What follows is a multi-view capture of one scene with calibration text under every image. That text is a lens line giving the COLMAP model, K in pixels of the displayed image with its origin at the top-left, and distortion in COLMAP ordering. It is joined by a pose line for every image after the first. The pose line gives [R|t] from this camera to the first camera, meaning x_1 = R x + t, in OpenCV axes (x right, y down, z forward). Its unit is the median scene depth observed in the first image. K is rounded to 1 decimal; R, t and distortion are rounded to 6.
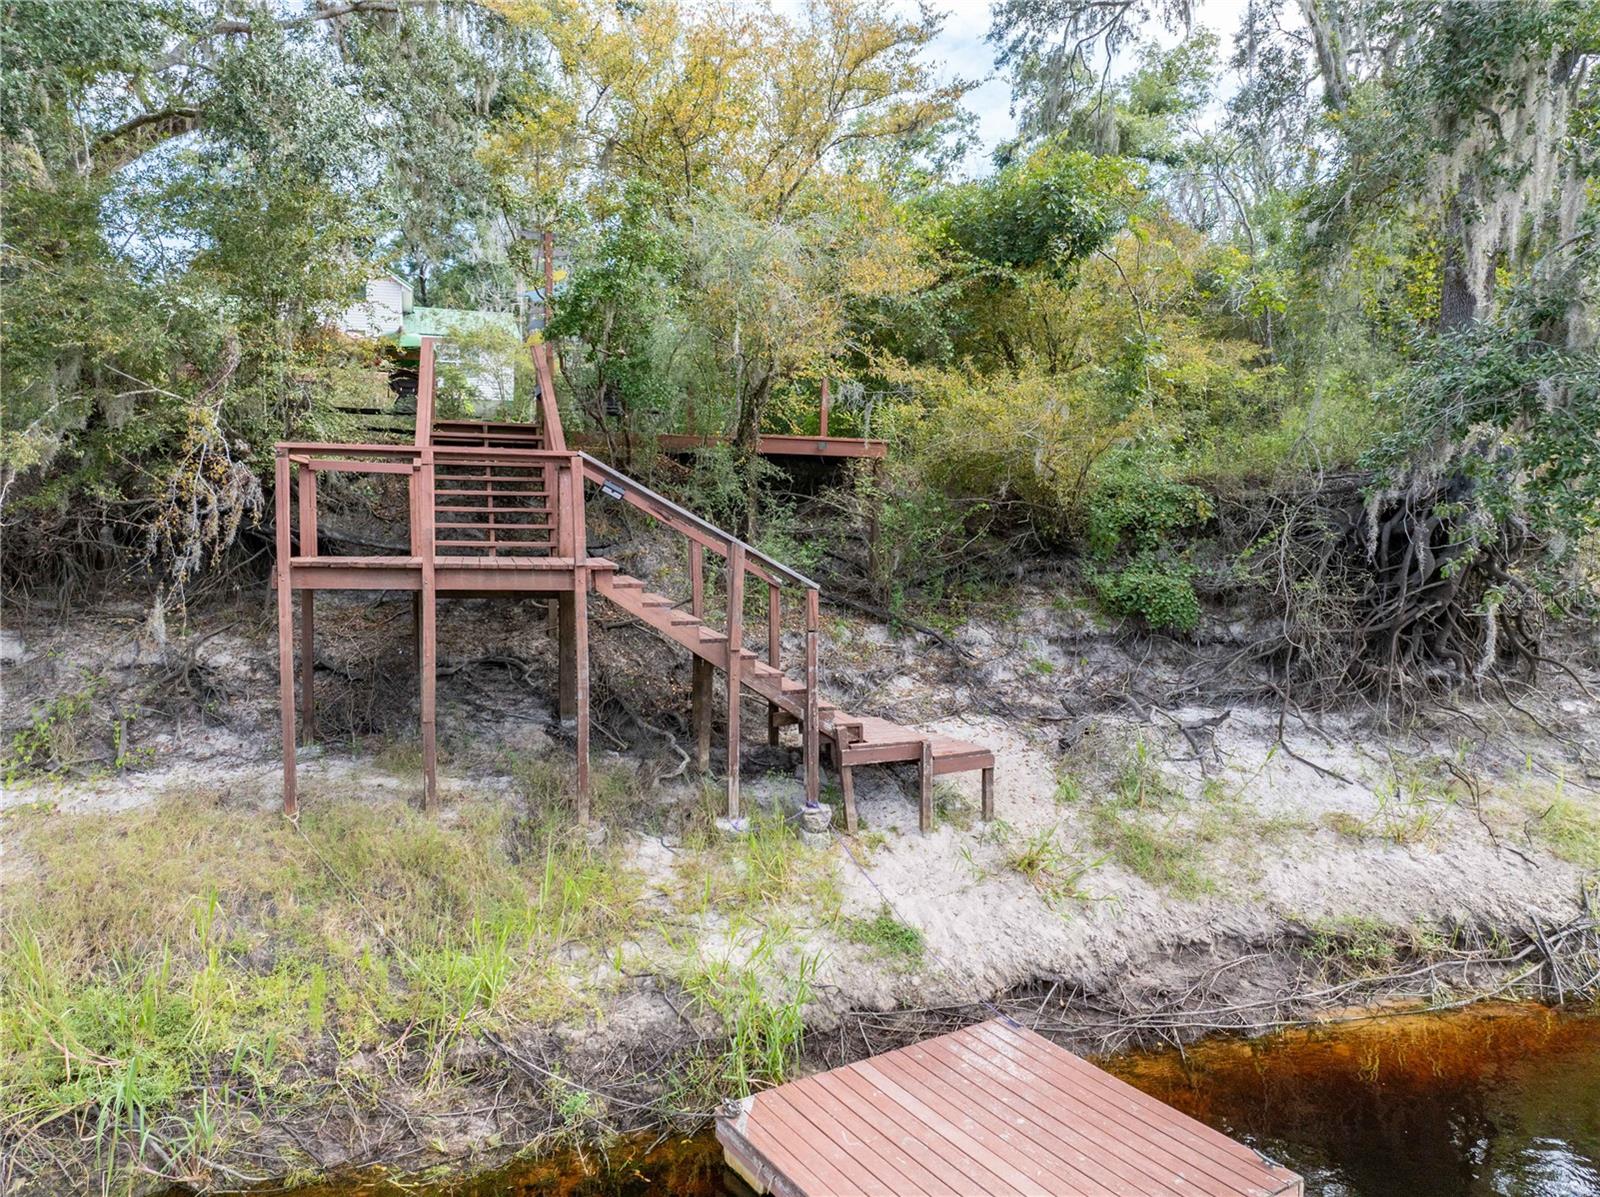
lens RADIAL K [[1129.5, 0, 799.5], [0, 1129.5, 595.5], [0, 0, 1]] dist [-0.039081, 0.003408]
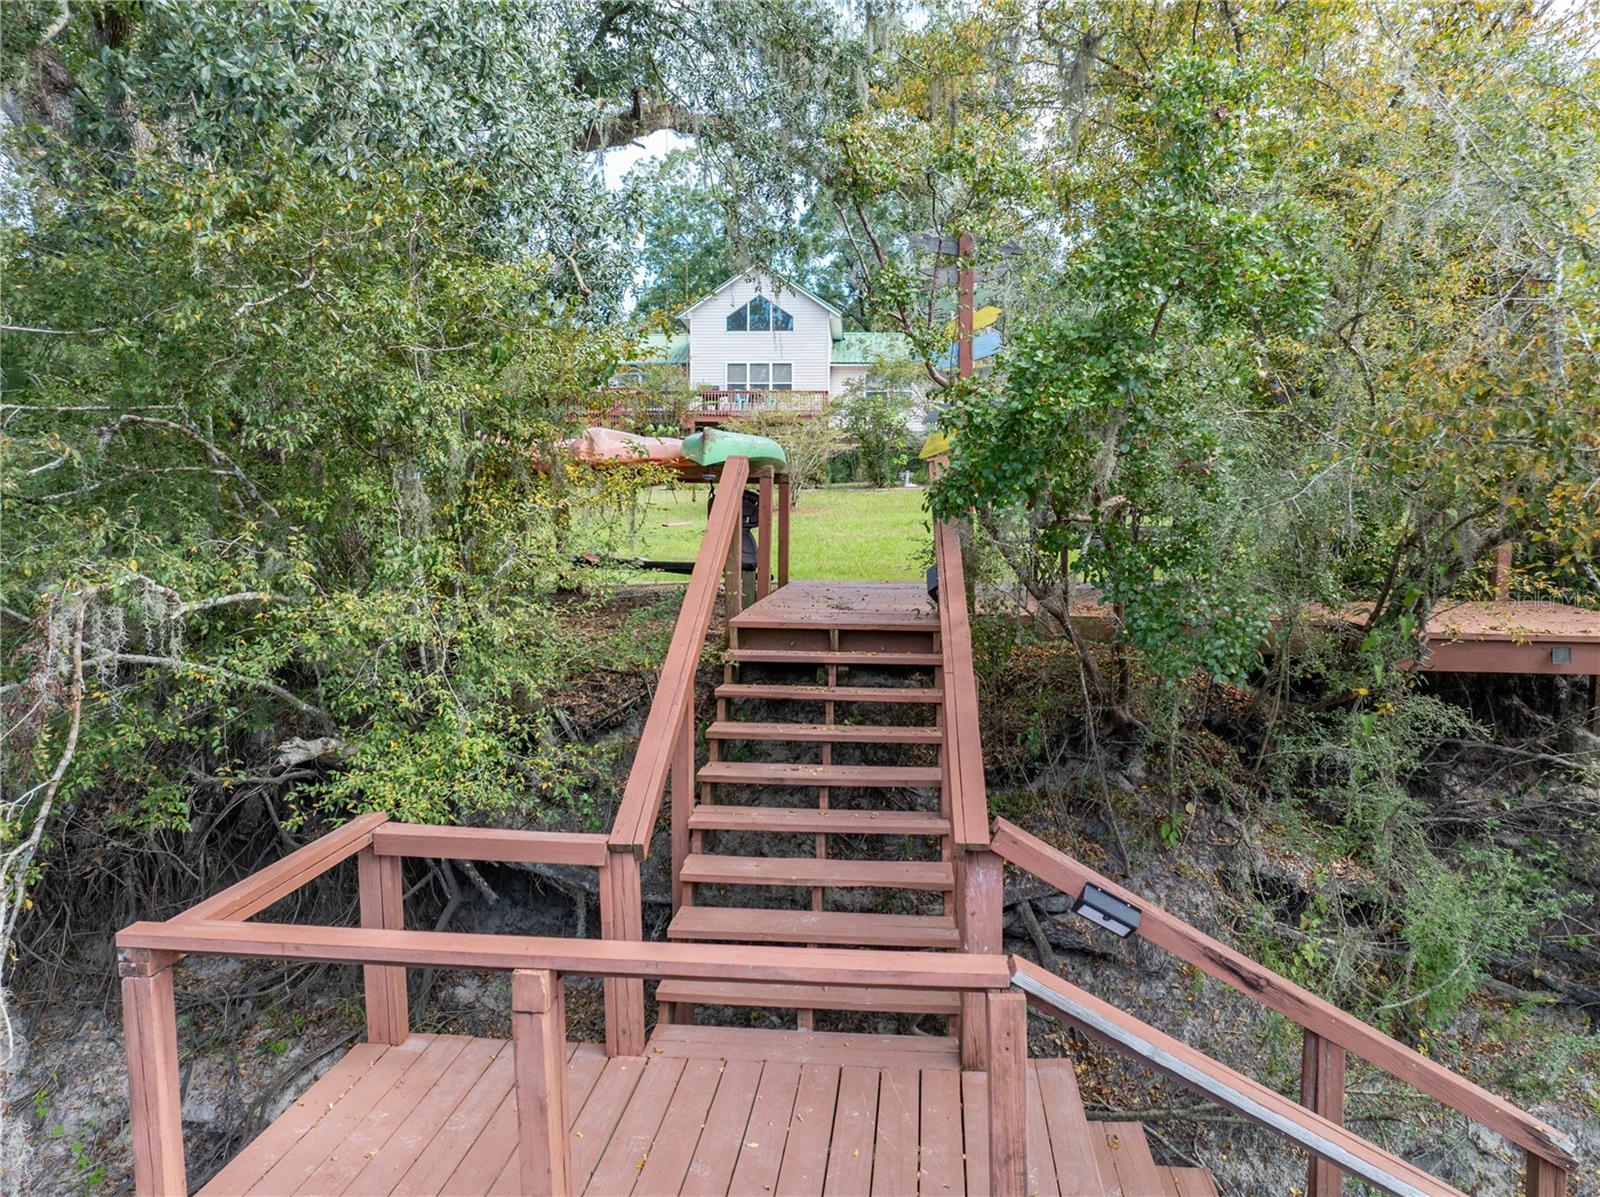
lens RADIAL K [[1129.5, 0, 802.3], [0, 1129.5, 595.4], [0, 0, 1]] dist [-0.039081, 0.003408]
pose [[0.927361, 0.014989, -0.373868, -0.105644], [-0.016325, 0.999867, -0.000408, -0.170626], [0.373812, 0.006481, 0.927482, 0.537245]]
